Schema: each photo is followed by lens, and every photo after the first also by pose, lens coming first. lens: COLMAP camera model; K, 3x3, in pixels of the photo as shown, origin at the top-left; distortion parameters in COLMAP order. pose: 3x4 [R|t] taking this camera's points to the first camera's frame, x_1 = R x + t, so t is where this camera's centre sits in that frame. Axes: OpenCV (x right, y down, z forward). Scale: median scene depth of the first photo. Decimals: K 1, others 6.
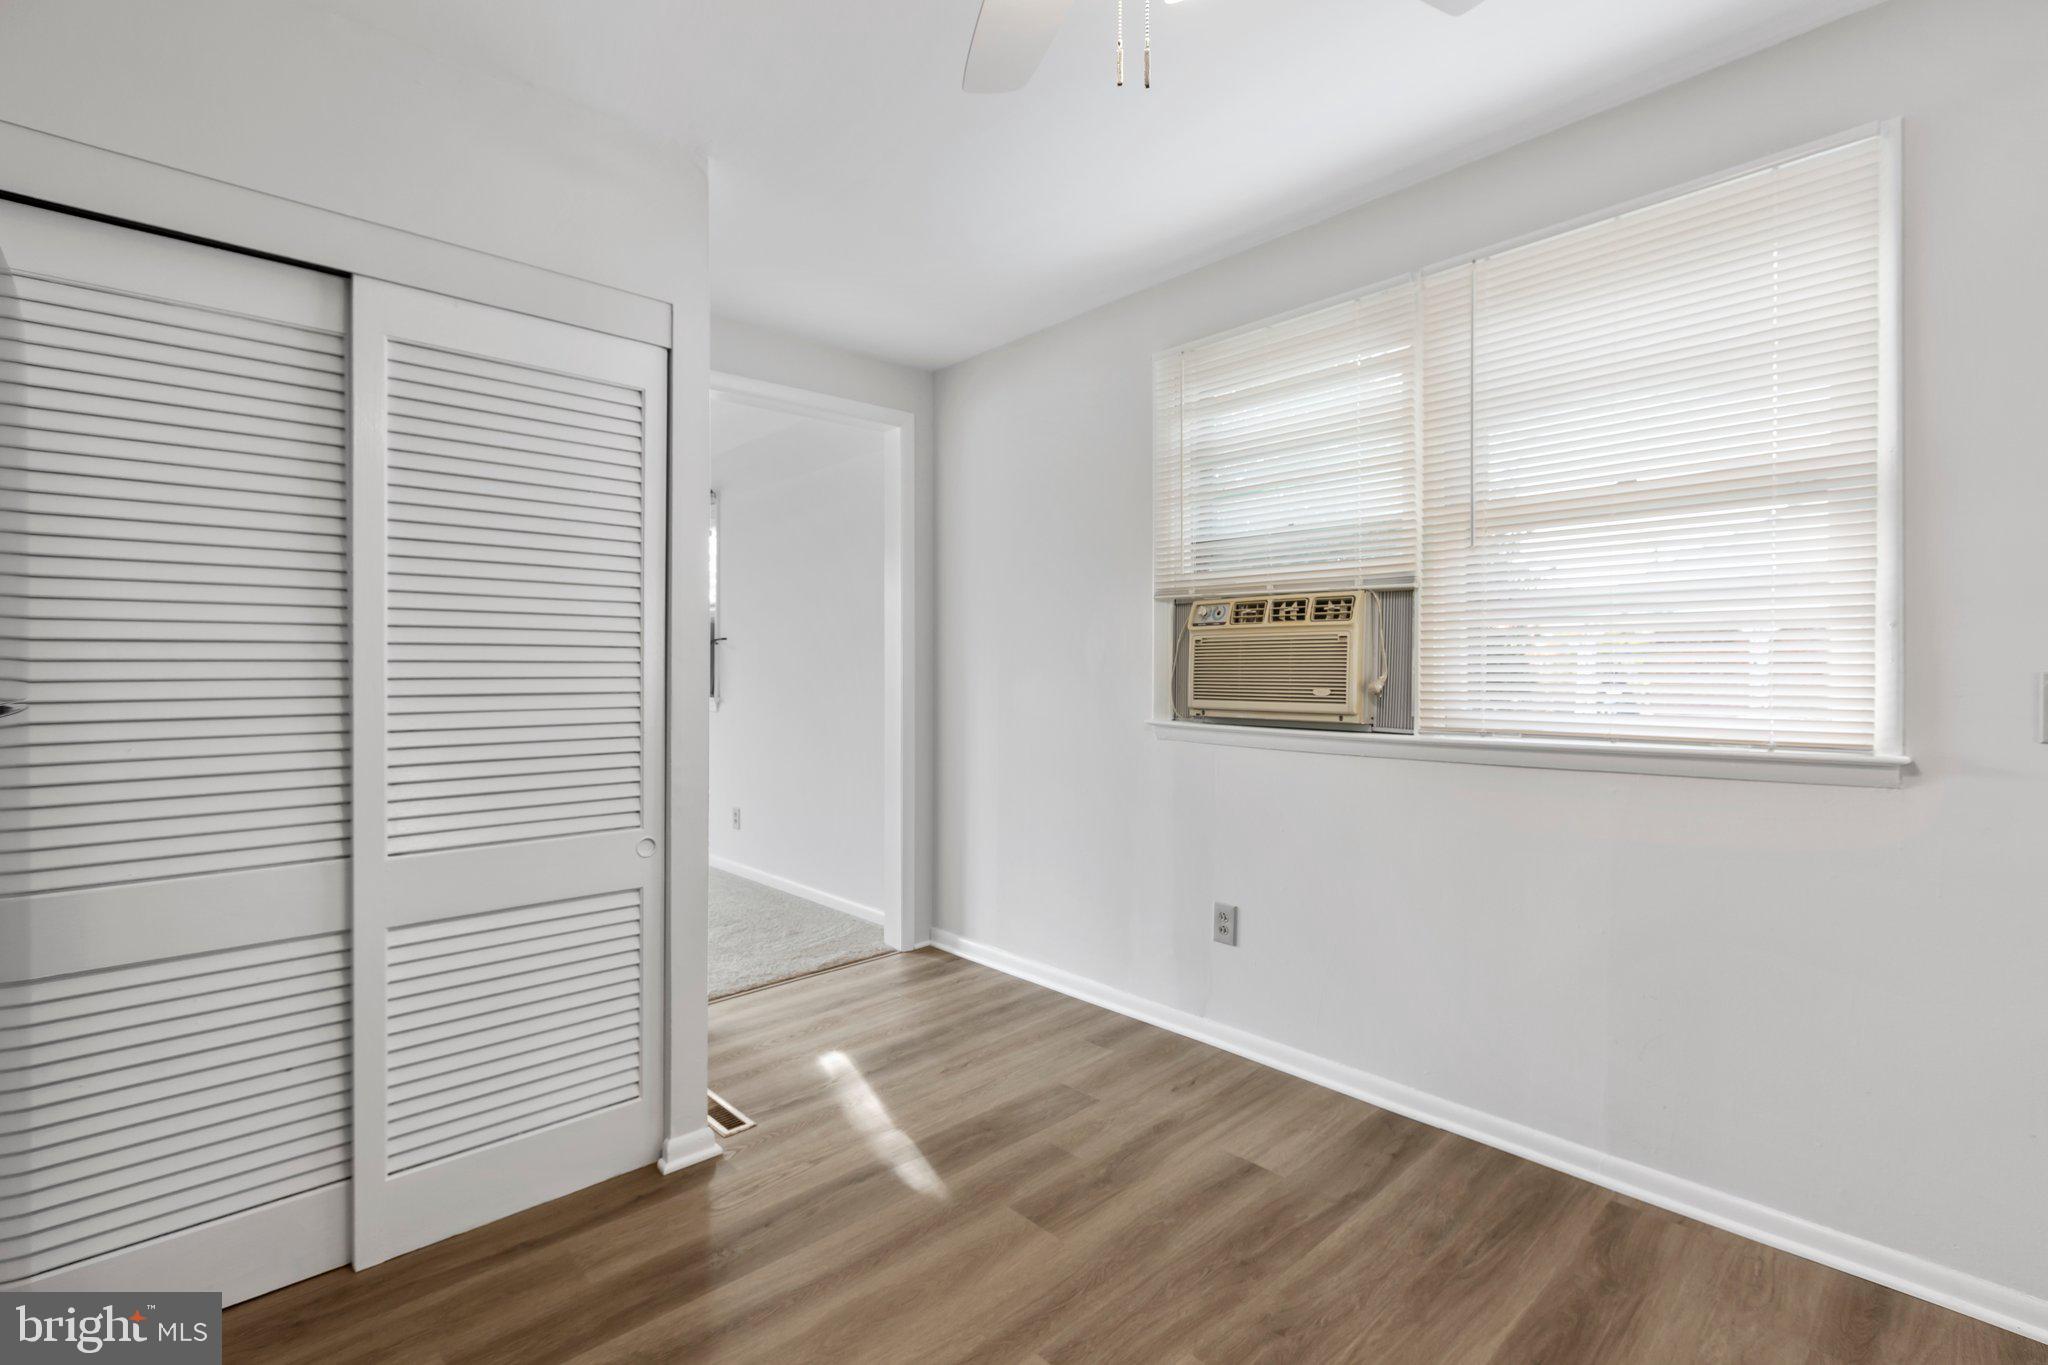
lens RADIAL K [[917.6, 0, 1022.1], [0, 917.6, 669.7], [0, 0, 1]] dist [0.008571, -0.003761]
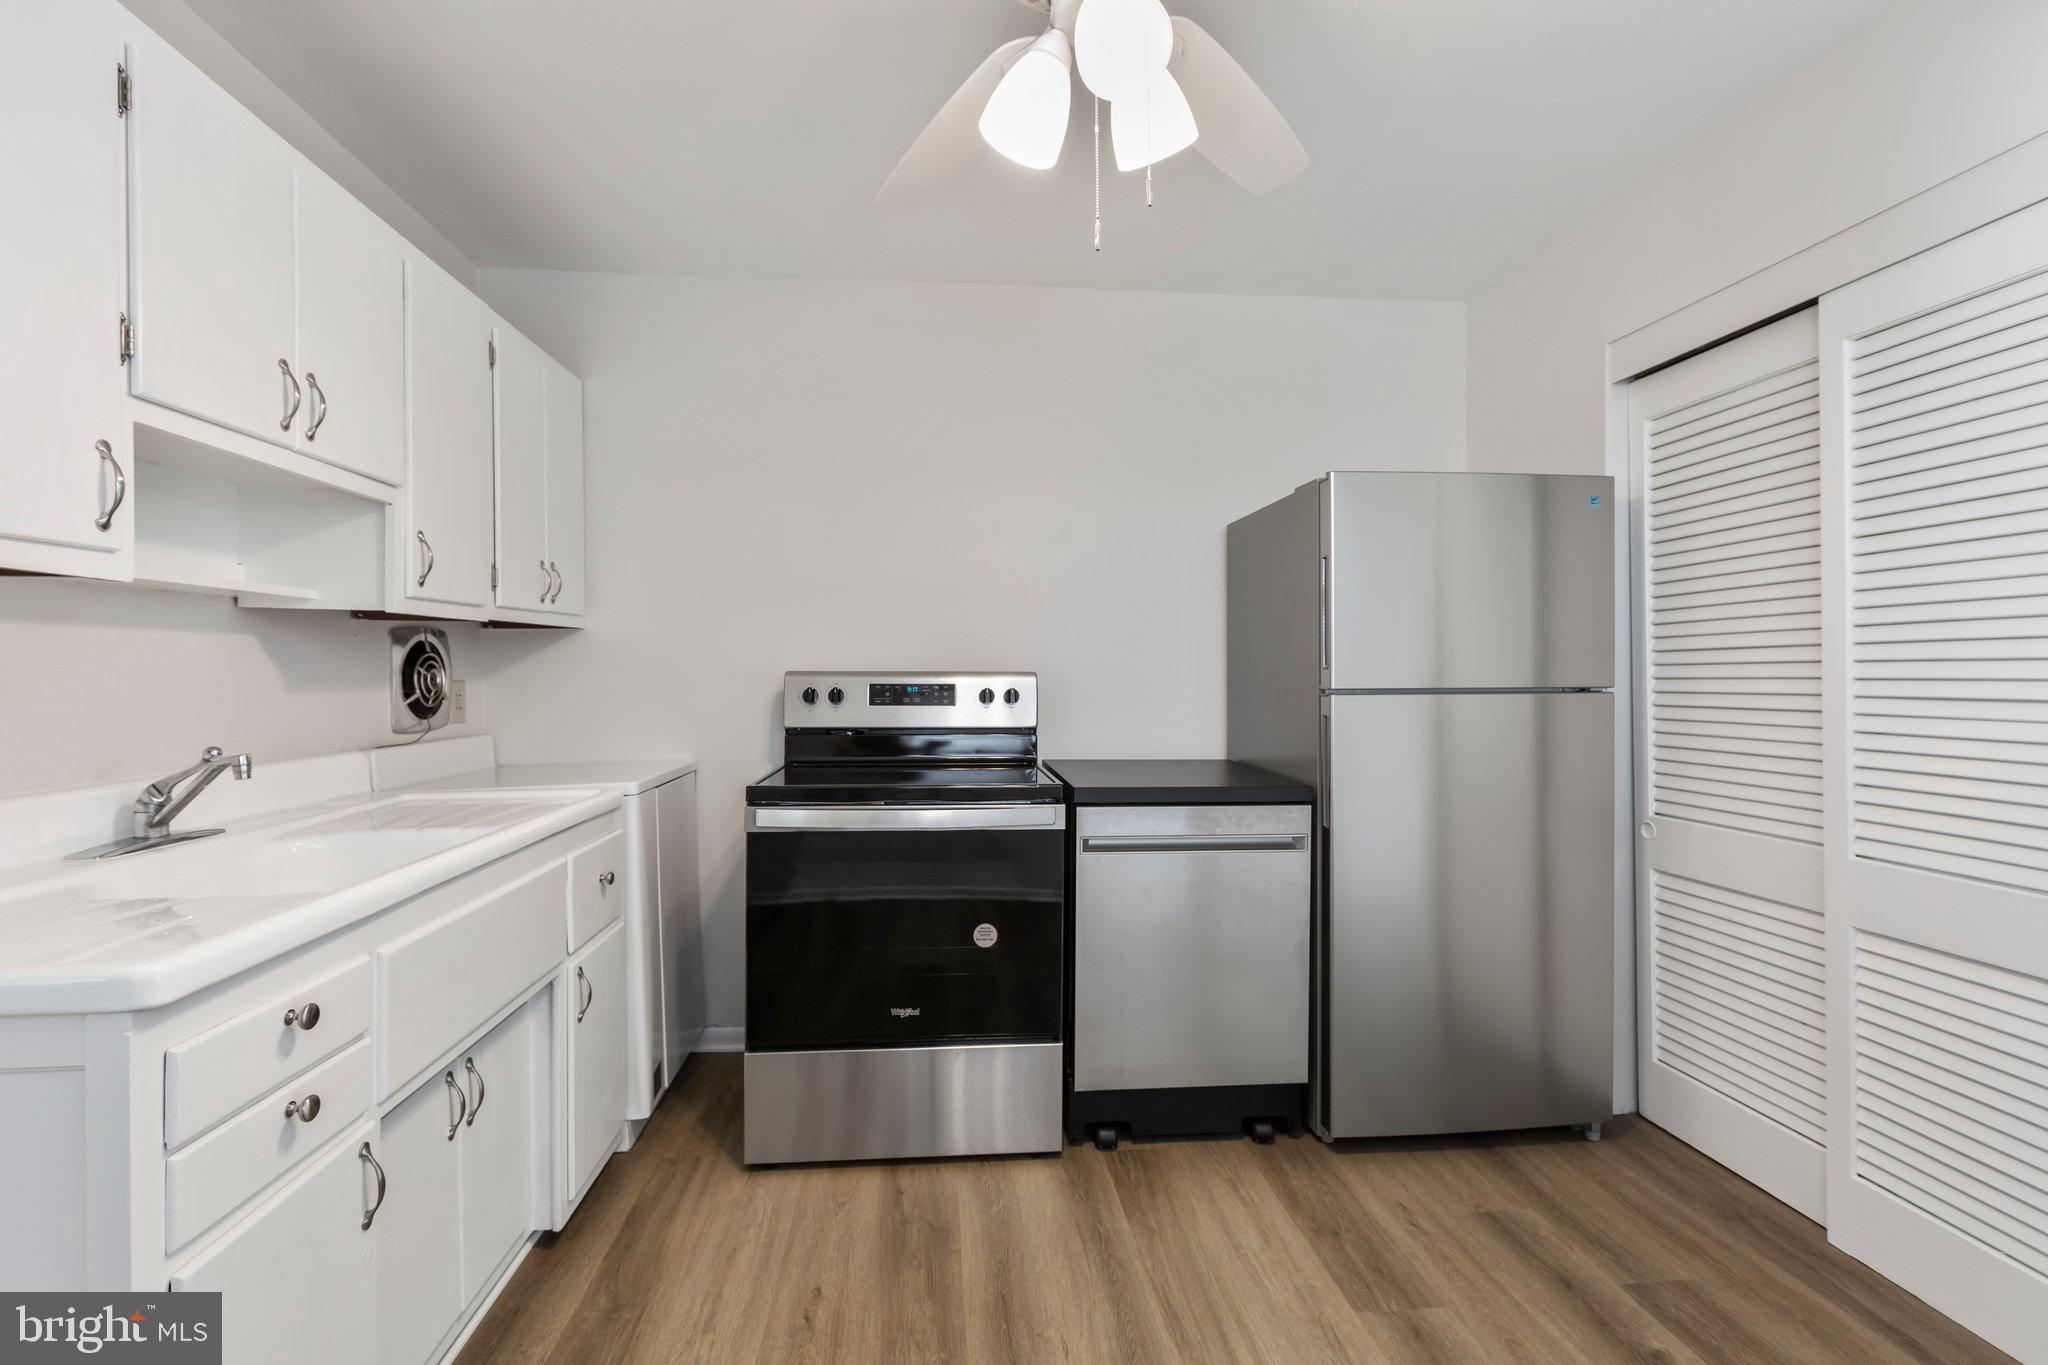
lens RADIAL K [[917.6, 0, 1001.0], [0, 917.6, 680.6], [0, 0, 1]] dist [0.008571, -0.003761]
pose [[-0.622527, 0.008212, -0.782555, 0.664631], [0.005945, 0.999966, 0.005764, 0.001409], [0.782576, -0.001064, -0.622554, 0.894336]]
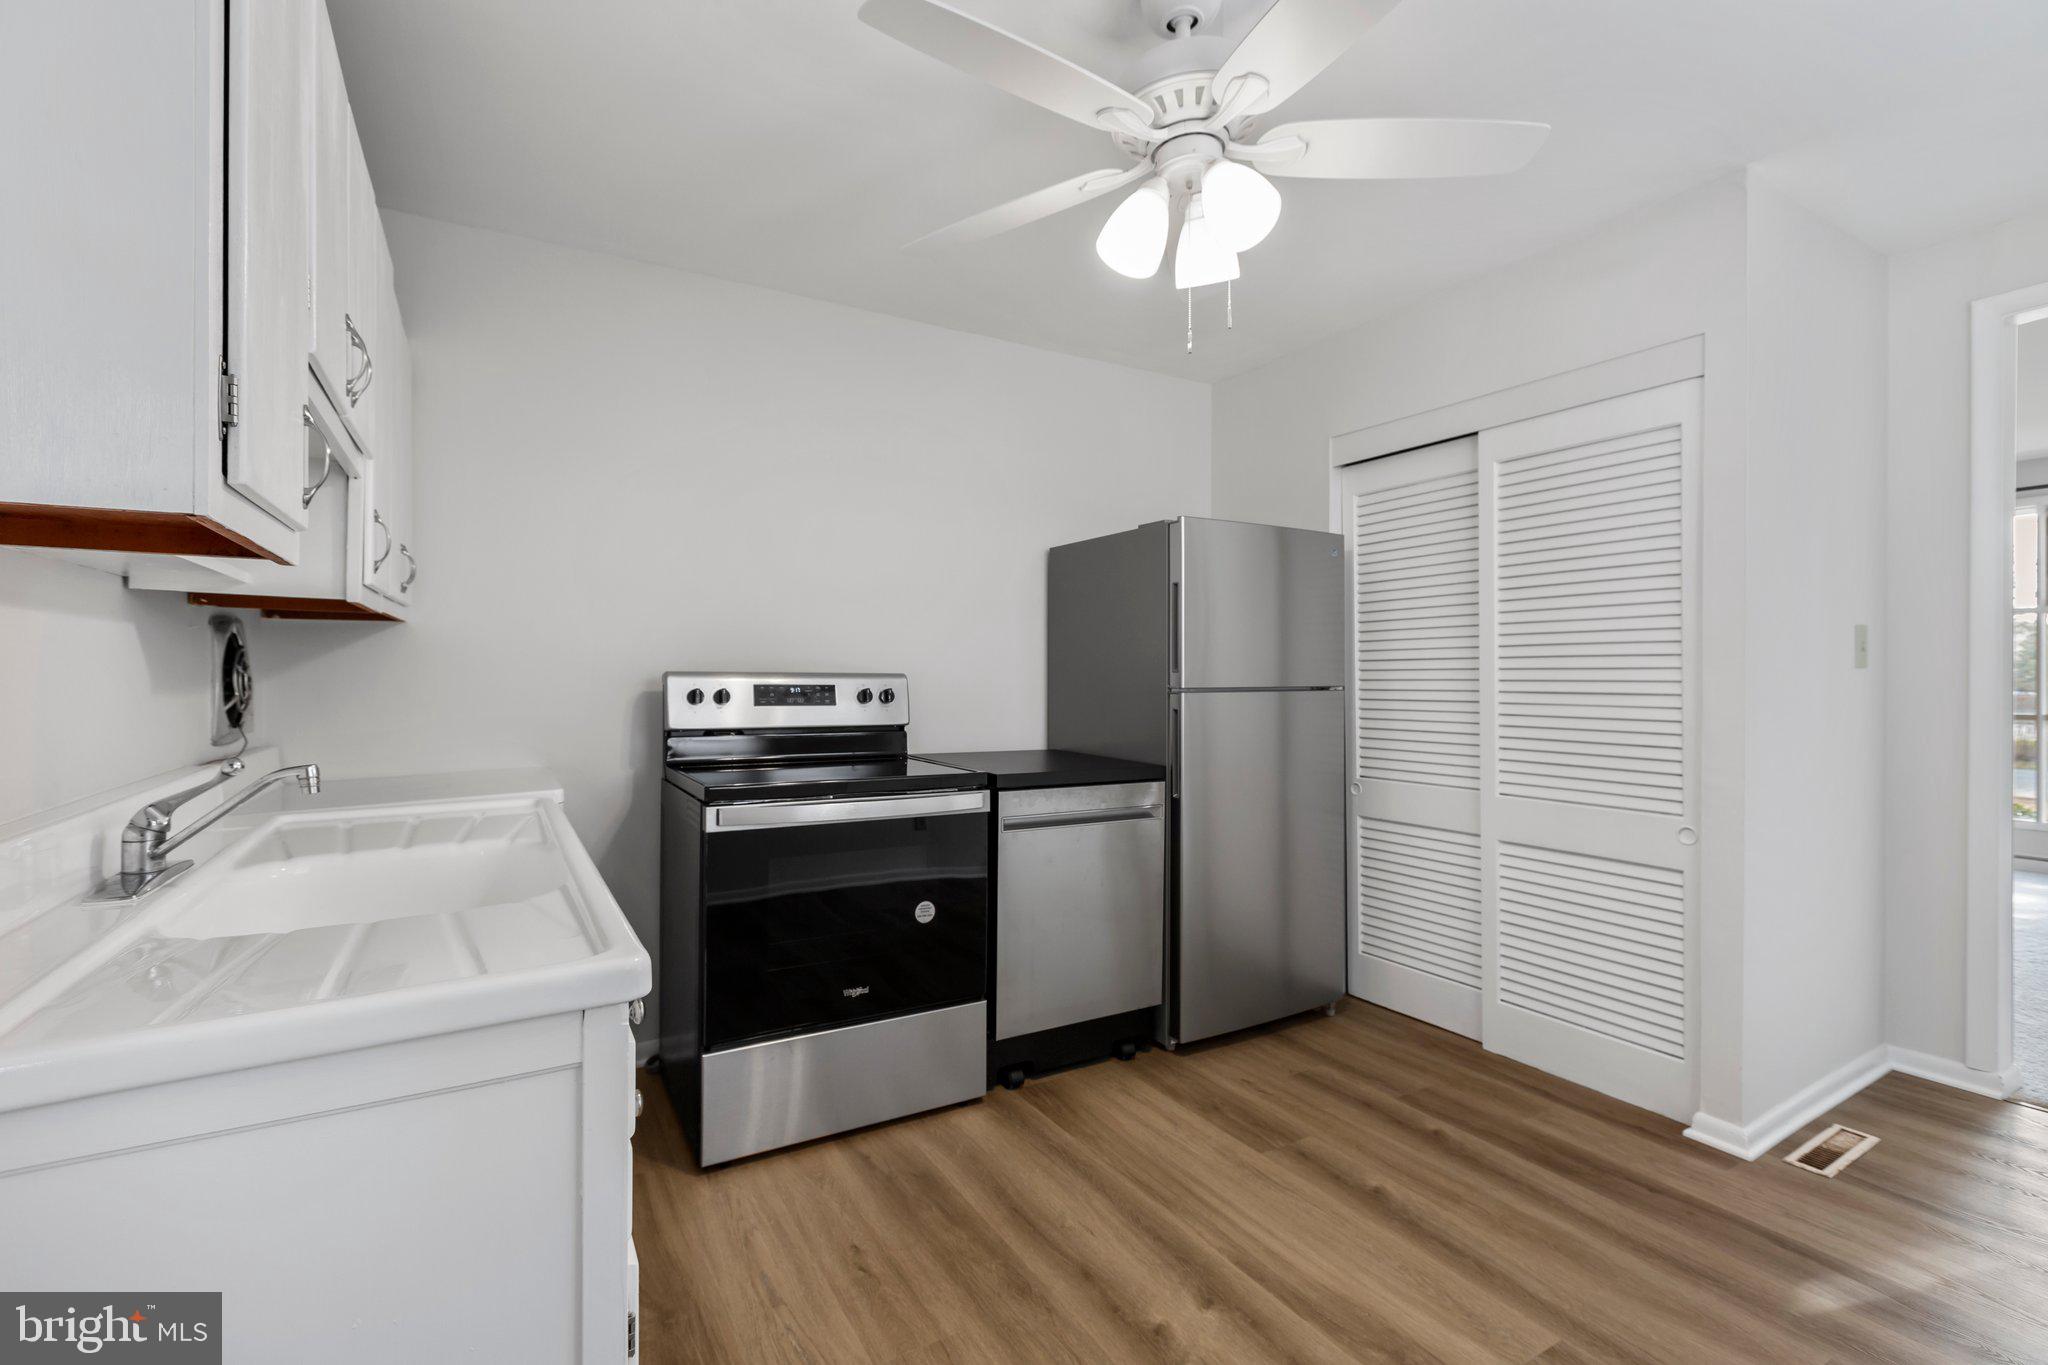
lens RADIAL K [[917.6, 0, 1013.2], [0, 917.6, 677.8], [0, 0, 1]] dist [0.008571, -0.003761]
pose [[-0.230091, 0.002765, -0.973165, 1.000739], [0.002933, 0.999993, 0.002148, 0.000681], [0.973165, -0.002360, -0.230097, 0.558384]]
